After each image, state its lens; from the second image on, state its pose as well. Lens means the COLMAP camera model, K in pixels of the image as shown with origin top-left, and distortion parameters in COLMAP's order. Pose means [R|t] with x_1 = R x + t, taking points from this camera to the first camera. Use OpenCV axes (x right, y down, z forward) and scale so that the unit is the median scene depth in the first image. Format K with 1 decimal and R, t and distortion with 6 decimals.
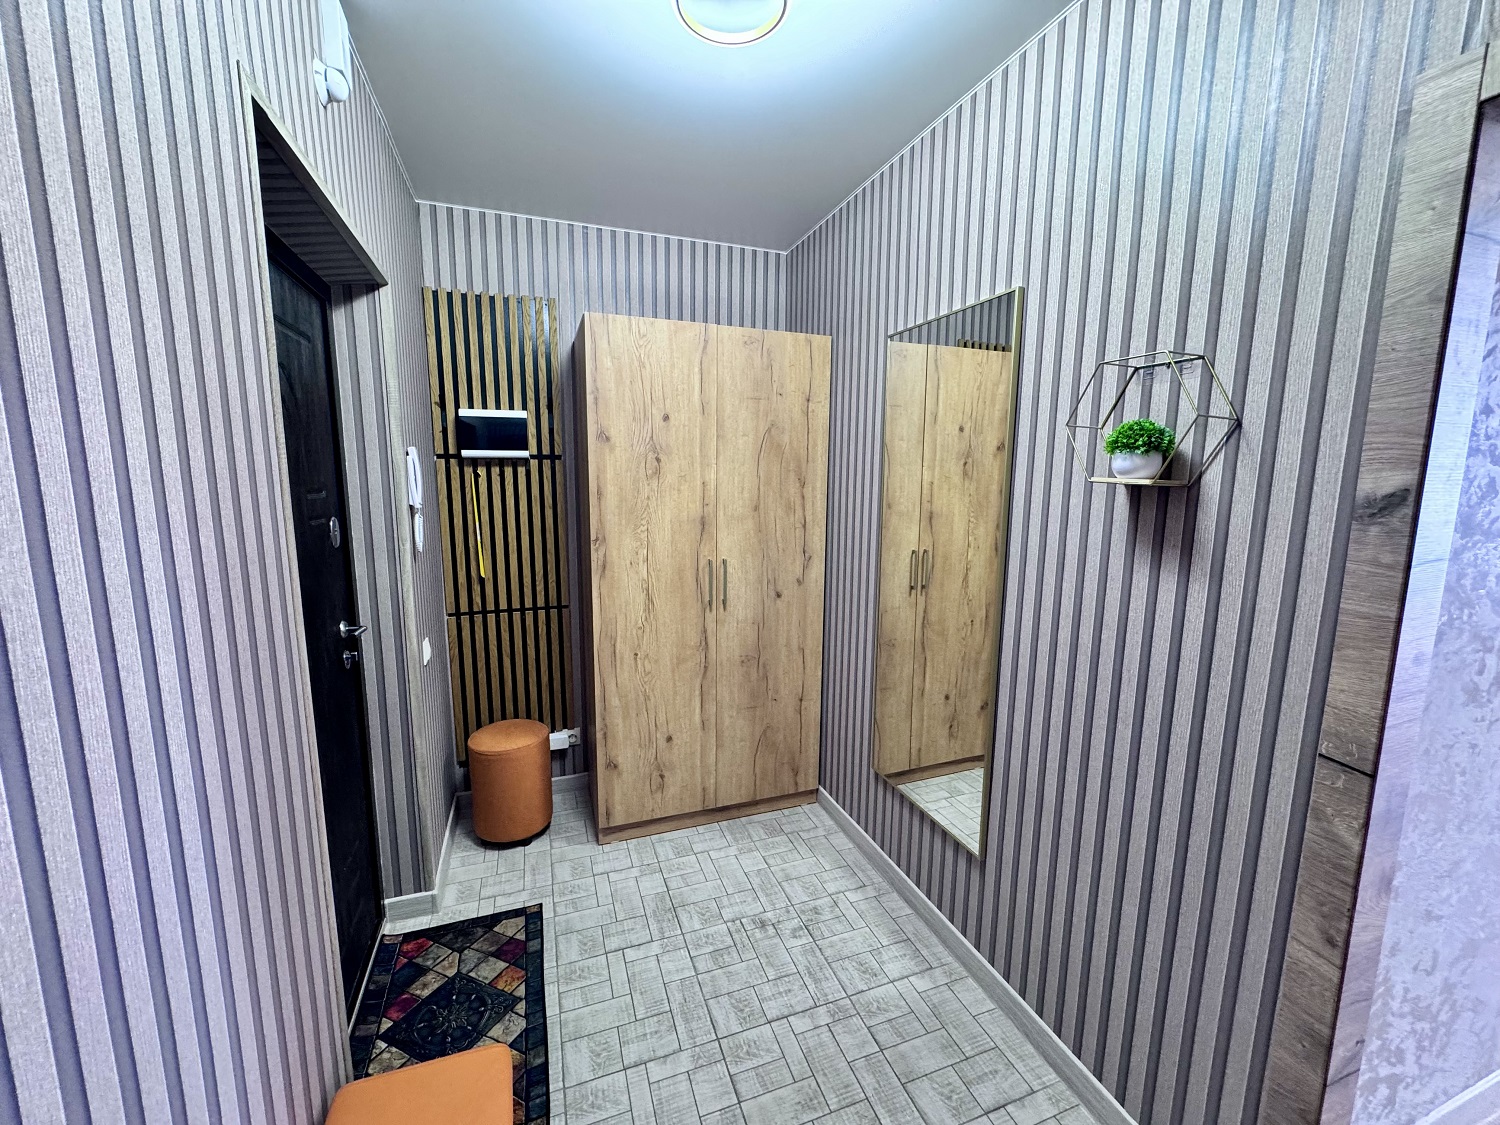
lens RADIAL K [[596.9, 0, 750.0], [0, 596.9, 562.5], [0, 0, 1]] dist [-0.001422, -0.000190]
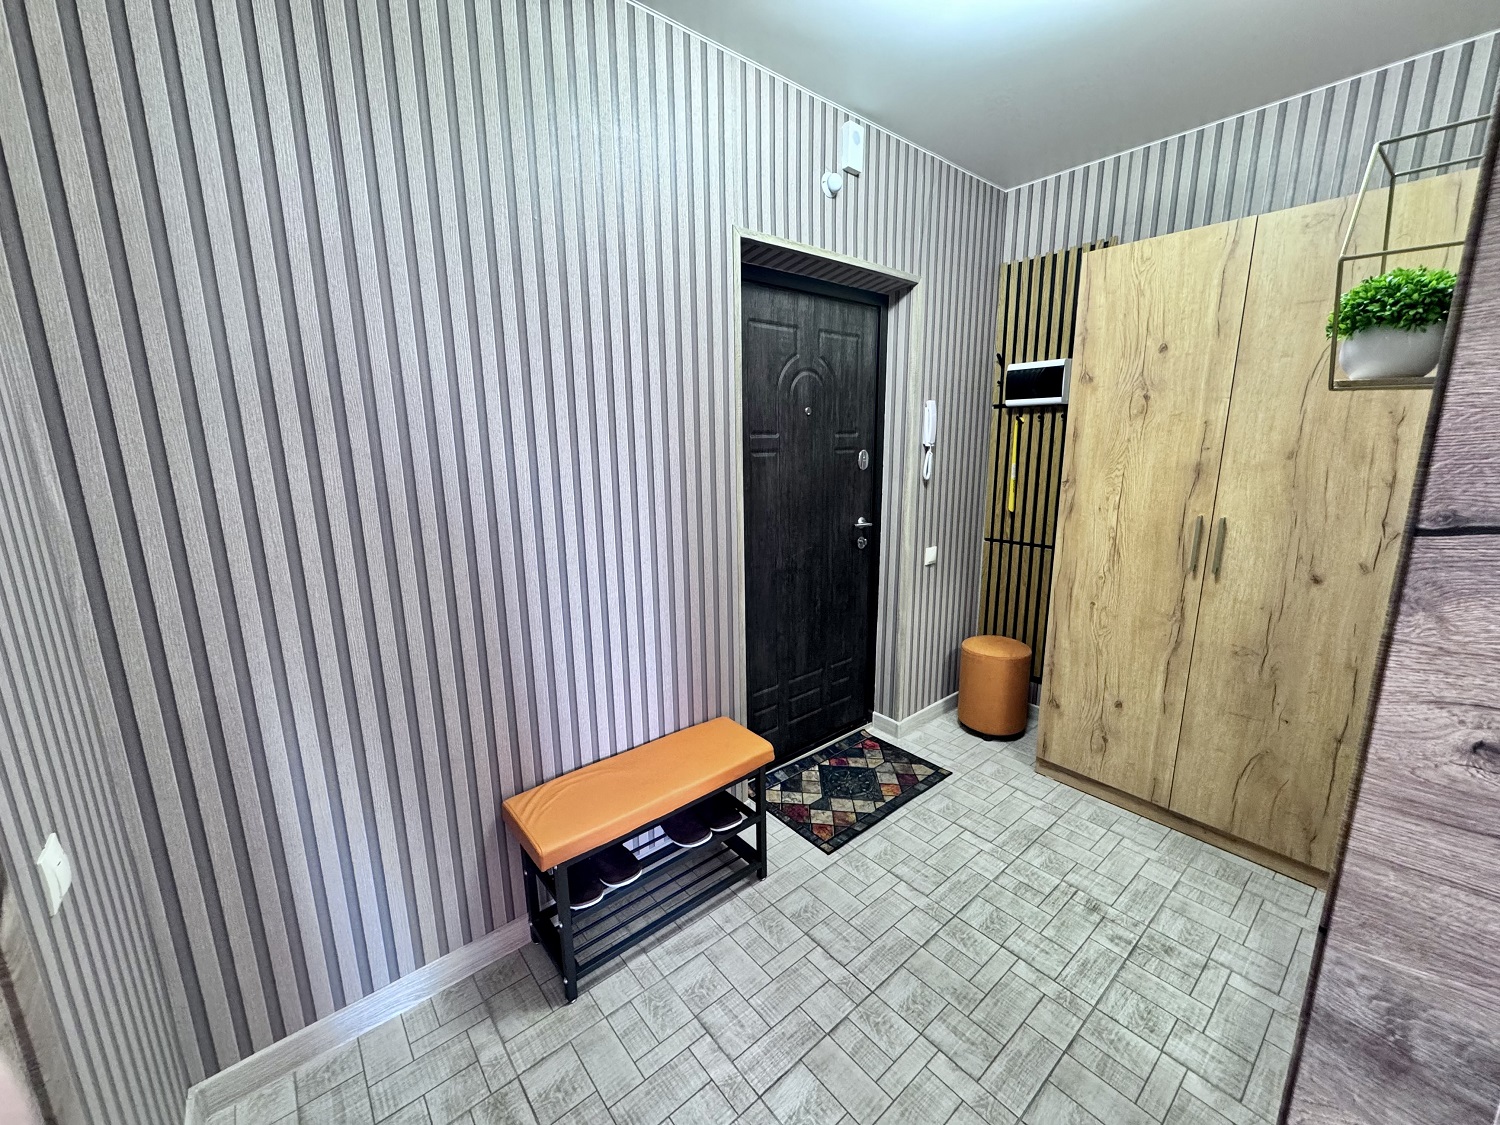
lens RADIAL K [[596.9, 0, 750.0], [0, 596.9, 562.5], [0, 0, 1]] dist [-0.001422, -0.000190]
pose [[0.346000, 0.185068, -0.919801, 0.499169], [-0.121789, 0.980918, 0.151552, 0.009152], [0.930297, 0.059585, 0.361937, 0.124808]]
